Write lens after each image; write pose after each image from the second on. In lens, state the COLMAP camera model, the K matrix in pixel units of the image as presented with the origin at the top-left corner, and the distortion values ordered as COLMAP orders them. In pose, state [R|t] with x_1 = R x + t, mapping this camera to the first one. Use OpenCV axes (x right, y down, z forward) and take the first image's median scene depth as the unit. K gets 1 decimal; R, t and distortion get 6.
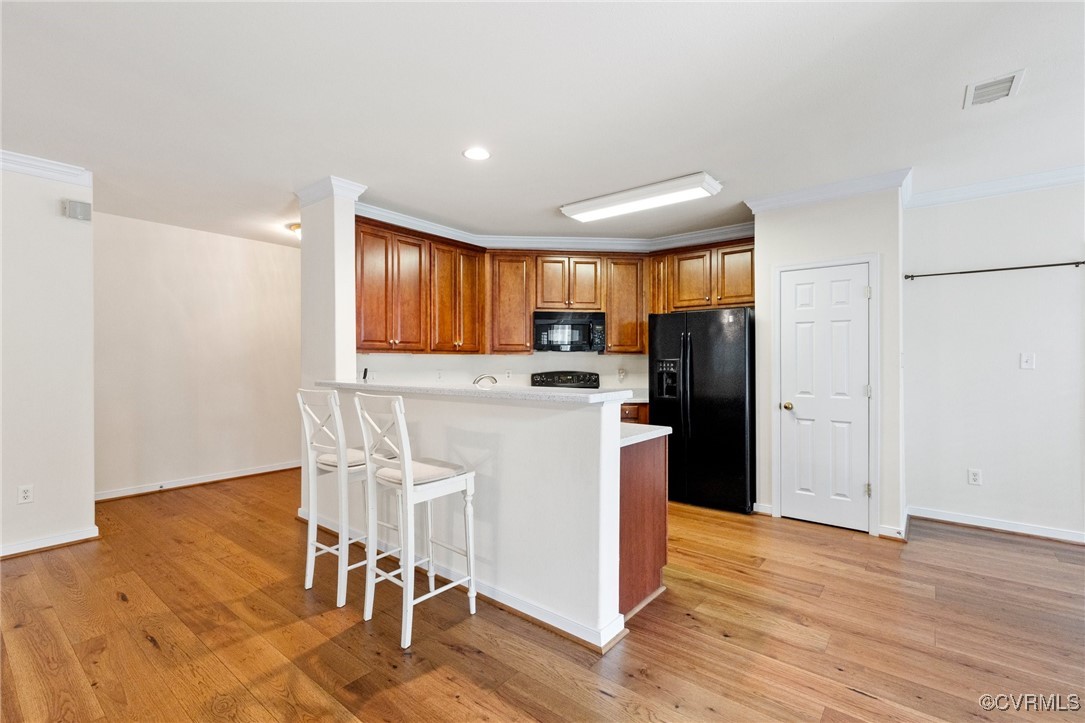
lens RADIAL K [[485.5, 0, 541.6], [0, 485.5, 359.6], [0, 0, 1]] dist [0.006794, -0.001032]
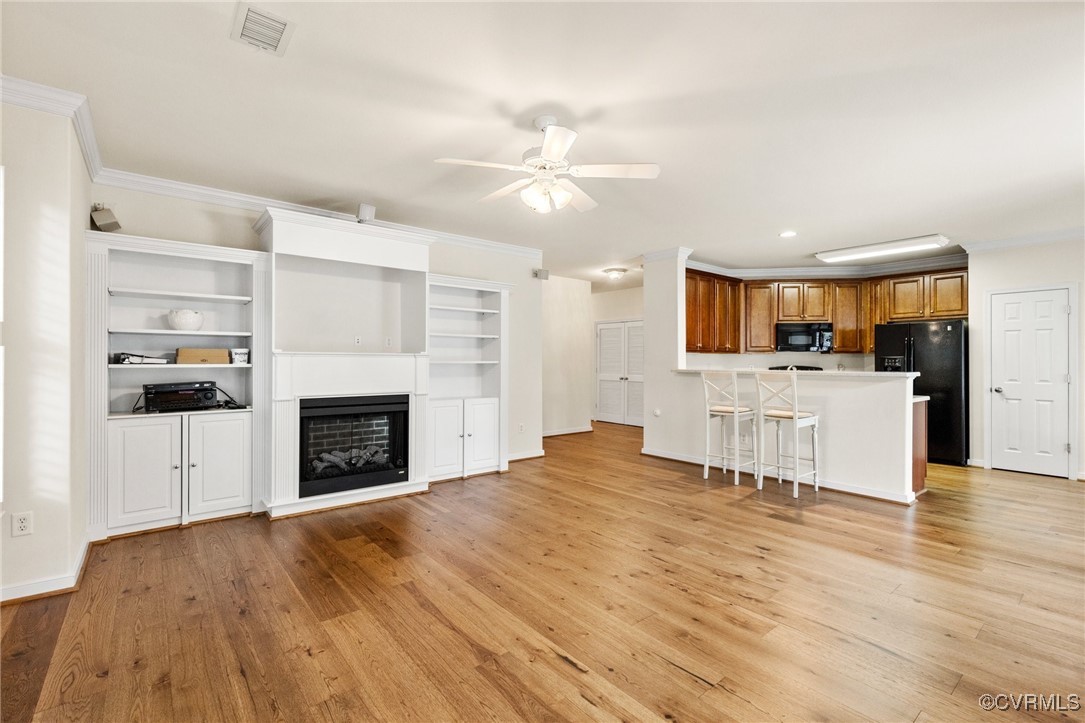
lens RADIAL K [[485.5, 0, 541.6], [0, 485.5, 359.6], [0, 0, 1]] dist [0.006794, -0.001032]
pose [[0.977932, 0.002226, -0.208912, -0.443495], [-0.002392, 0.999997, -0.000539, 0.010619], [0.208910, 0.001027, 0.977934, -0.594898]]
